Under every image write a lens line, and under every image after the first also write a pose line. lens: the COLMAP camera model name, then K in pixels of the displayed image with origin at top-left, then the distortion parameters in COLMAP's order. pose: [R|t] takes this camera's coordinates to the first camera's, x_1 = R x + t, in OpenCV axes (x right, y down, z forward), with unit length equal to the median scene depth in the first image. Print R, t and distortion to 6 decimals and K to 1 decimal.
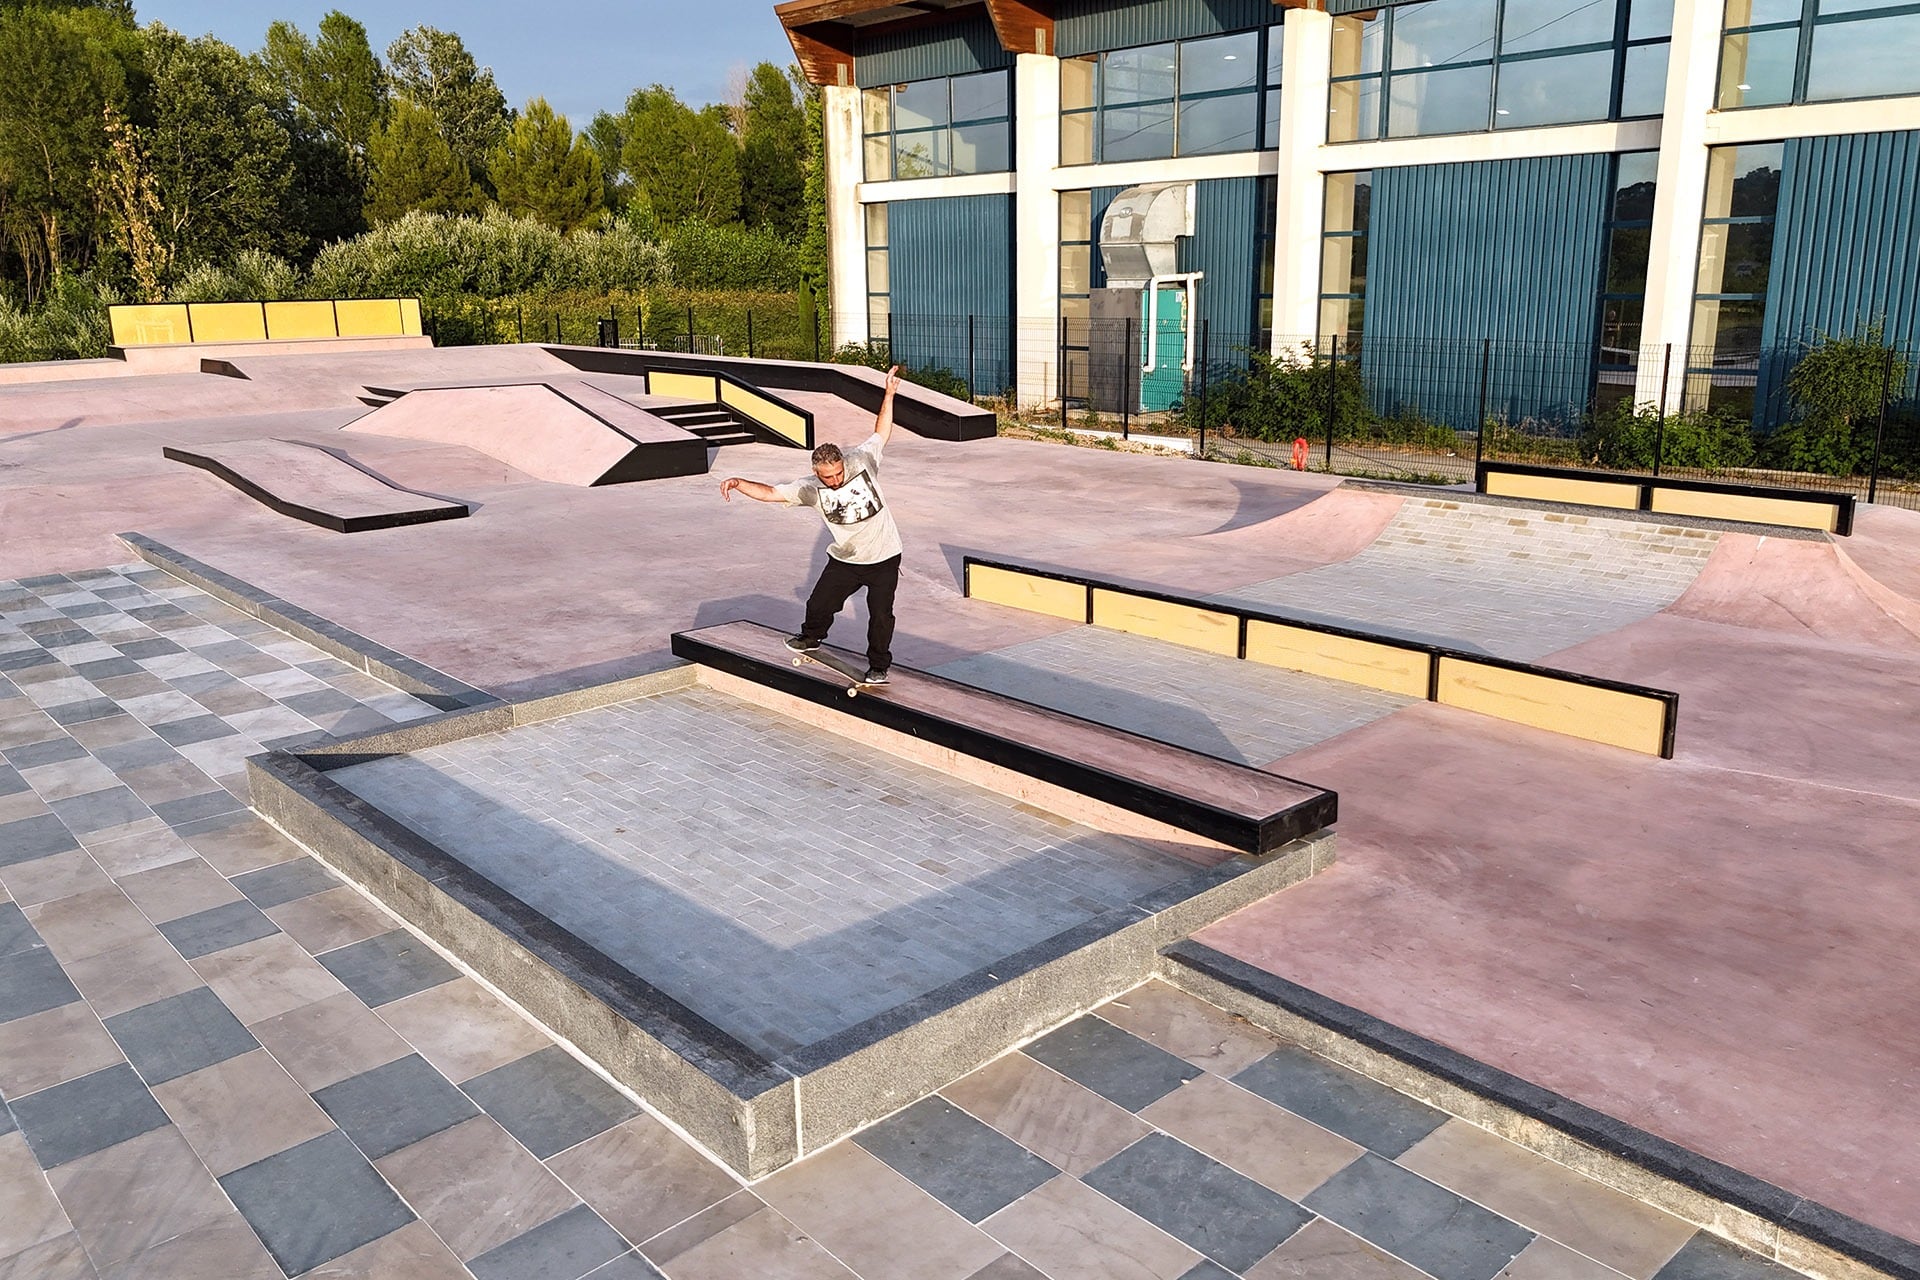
lens RADIAL K [[1439.1, 0, 1013.5], [0, 1439.1, 641.3], [0, 0, 1]] dist [0.052445, -0.045101]
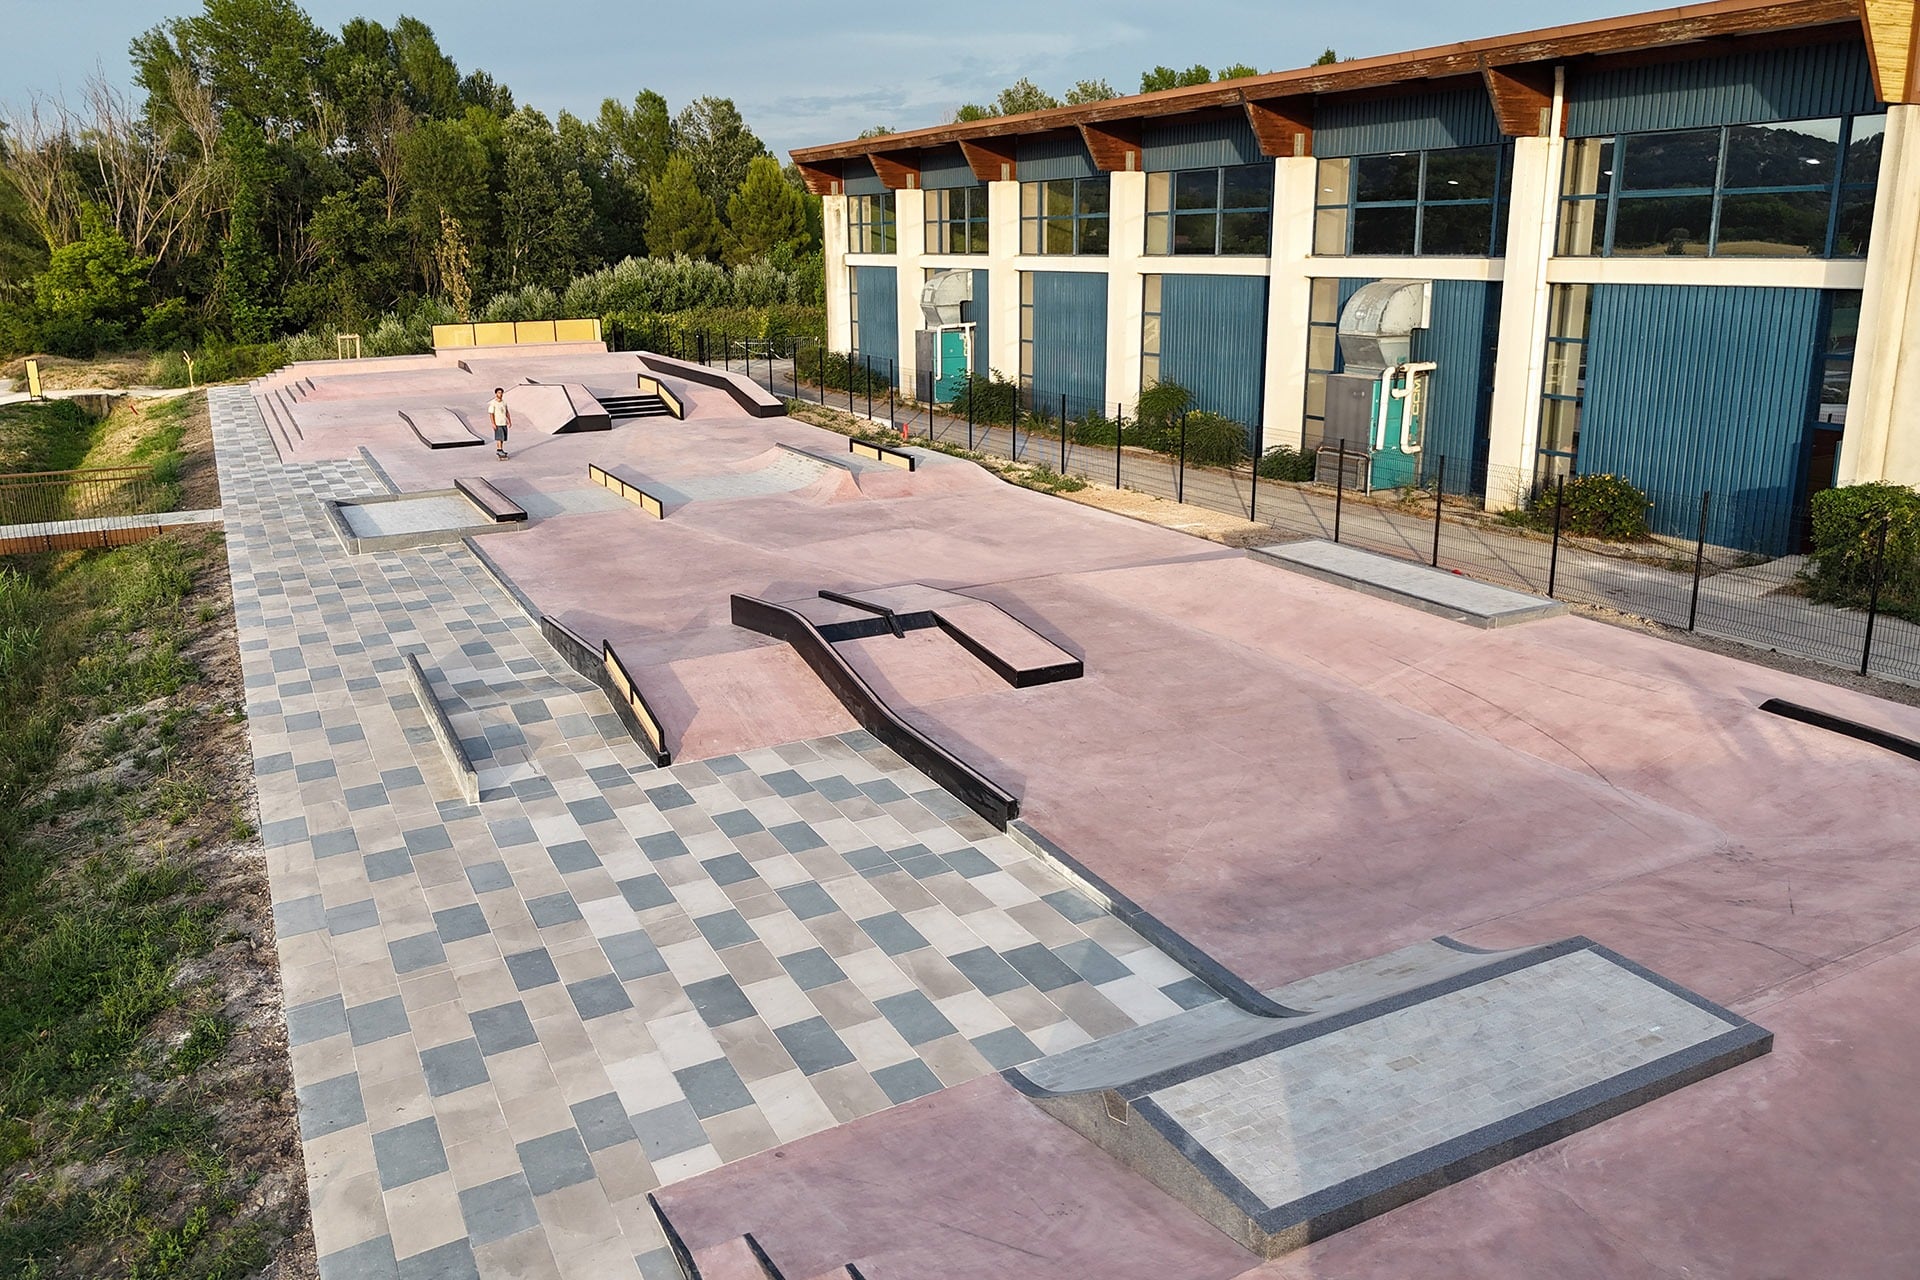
lens RADIAL K [[1439.1, 0, 974.9], [0, 1439.1, 574.3], [0, 0, 1]] dist [0.052445, -0.045101]
pose [[0.962888, 0.059918, -0.263168, 0.464926], [-0.064441, 0.997885, -0.008581, 0.042044], [0.262097, 0.025222, 0.964712, -0.486172]]
